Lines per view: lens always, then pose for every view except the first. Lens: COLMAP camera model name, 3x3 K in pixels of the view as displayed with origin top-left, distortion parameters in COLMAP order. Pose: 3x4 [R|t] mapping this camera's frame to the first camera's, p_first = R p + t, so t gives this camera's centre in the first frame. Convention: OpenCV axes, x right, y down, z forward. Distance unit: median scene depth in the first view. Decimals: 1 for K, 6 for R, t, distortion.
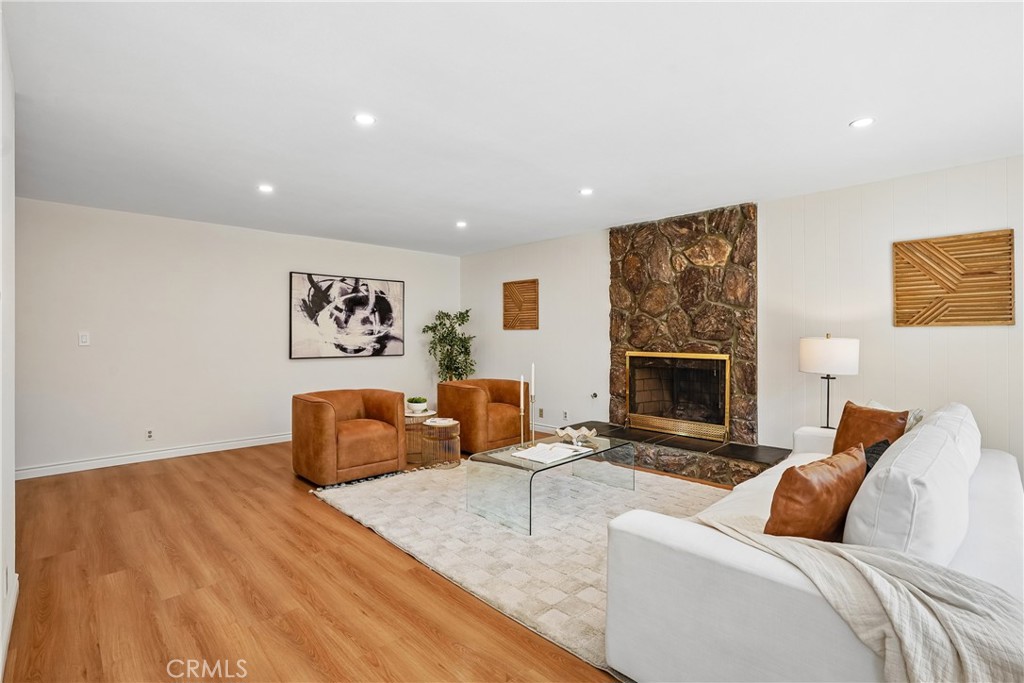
lens RADIAL K [[482.2, 0, 520.5], [0, 482.2, 338.2], [0, 0, 1]] dist [-0.066369, 0.031917]
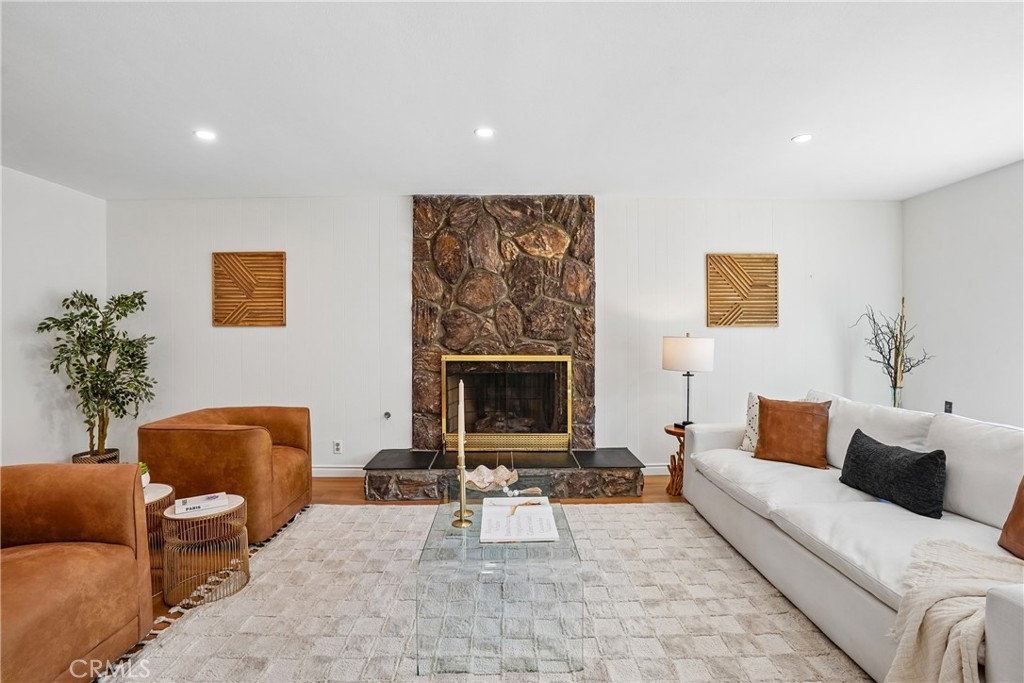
lens RADIAL K [[482.2, 0, 520.5], [0, 482.2, 338.2], [0, 0, 1]] dist [-0.066369, 0.031917]
pose [[0.695813, -0.007516, 0.718184, -0.276118], [0.005835, 0.999971, 0.004812, -0.003983], [-0.718199, 0.000843, 0.695837, 0.389456]]
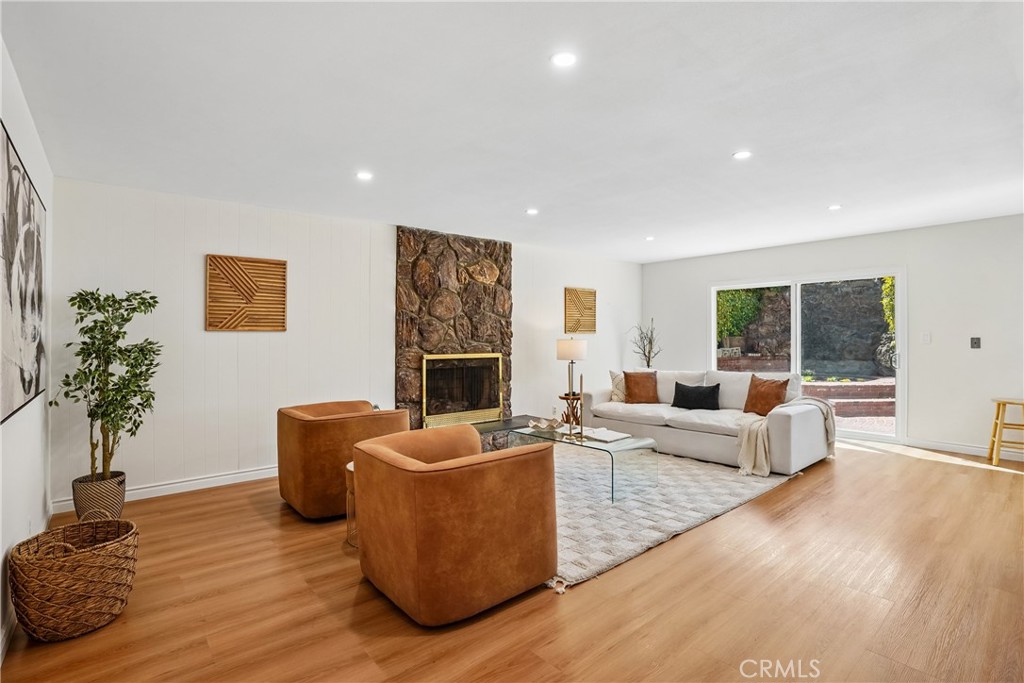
lens RADIAL K [[482.2, 0, 520.5], [0, 482.2, 338.2], [0, 0, 1]] dist [-0.066369, 0.031917]
pose [[0.081821, -0.001346, 0.996646, -0.825968], [0.010075, 0.999949, 0.000524, -0.006685], [-0.996596, 0.009999, 0.081830, 0.773699]]
